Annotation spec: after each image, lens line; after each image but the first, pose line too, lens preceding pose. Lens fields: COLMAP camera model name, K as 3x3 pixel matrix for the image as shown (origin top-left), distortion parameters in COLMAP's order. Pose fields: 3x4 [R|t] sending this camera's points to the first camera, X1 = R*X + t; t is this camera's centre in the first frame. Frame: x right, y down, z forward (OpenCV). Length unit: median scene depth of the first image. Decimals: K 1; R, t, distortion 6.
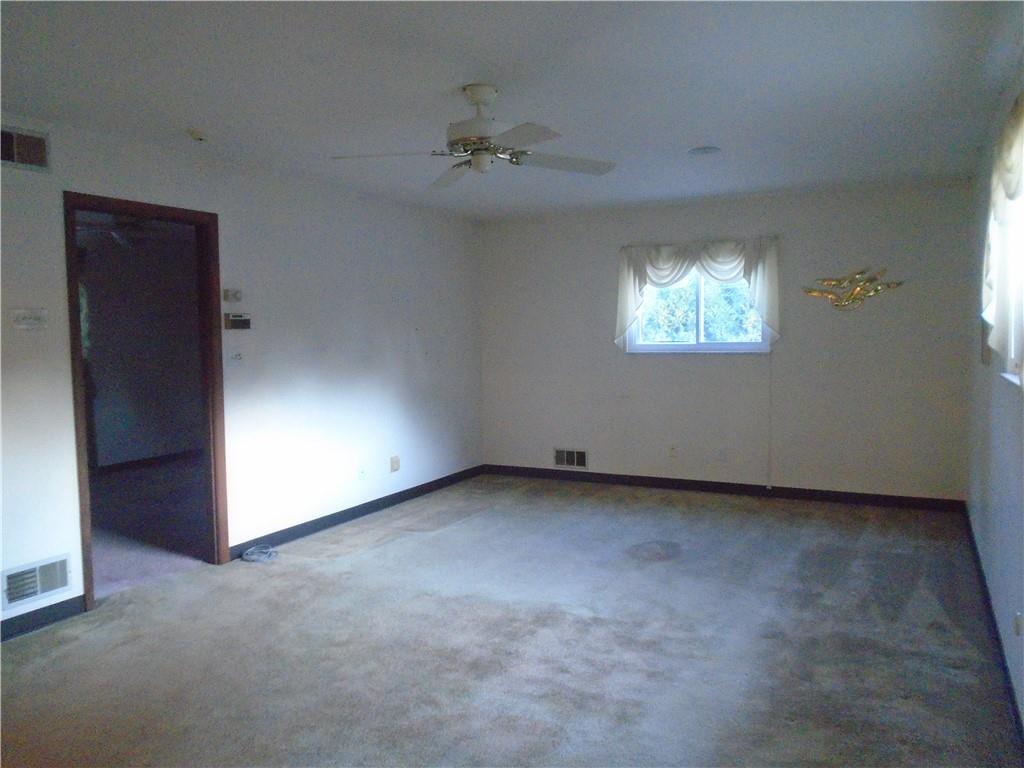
lens RADIAL K [[776.4, 0, 512.0], [0, 776.4, 385.0], [0, 0, 1]] dist [-0.026221, 0.001695]
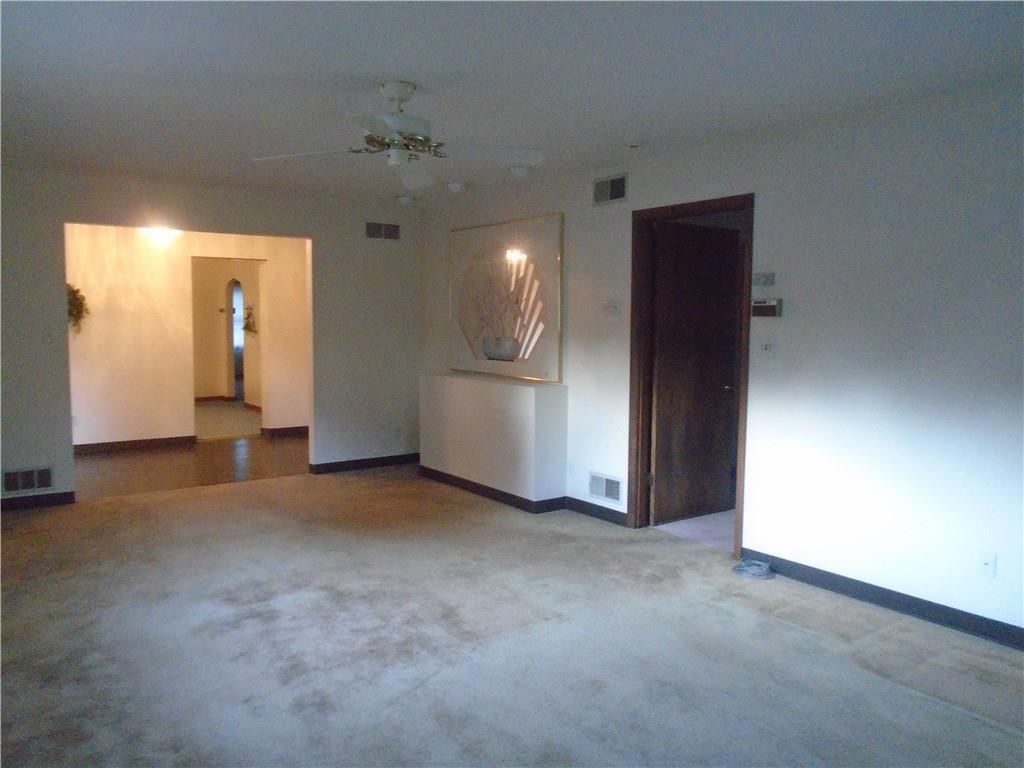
lens RADIAL K [[776.4, 0, 512.1], [0, 776.4, 383.9], [0, 0, 1]] dist [-0.026221, 0.001695]
pose [[-0.441942, 0.079301, -0.893532, 0.595044], [-0.073649, 0.989514, 0.124247, -0.085815], [0.894015, 0.120718, -0.431467, 1.145576]]
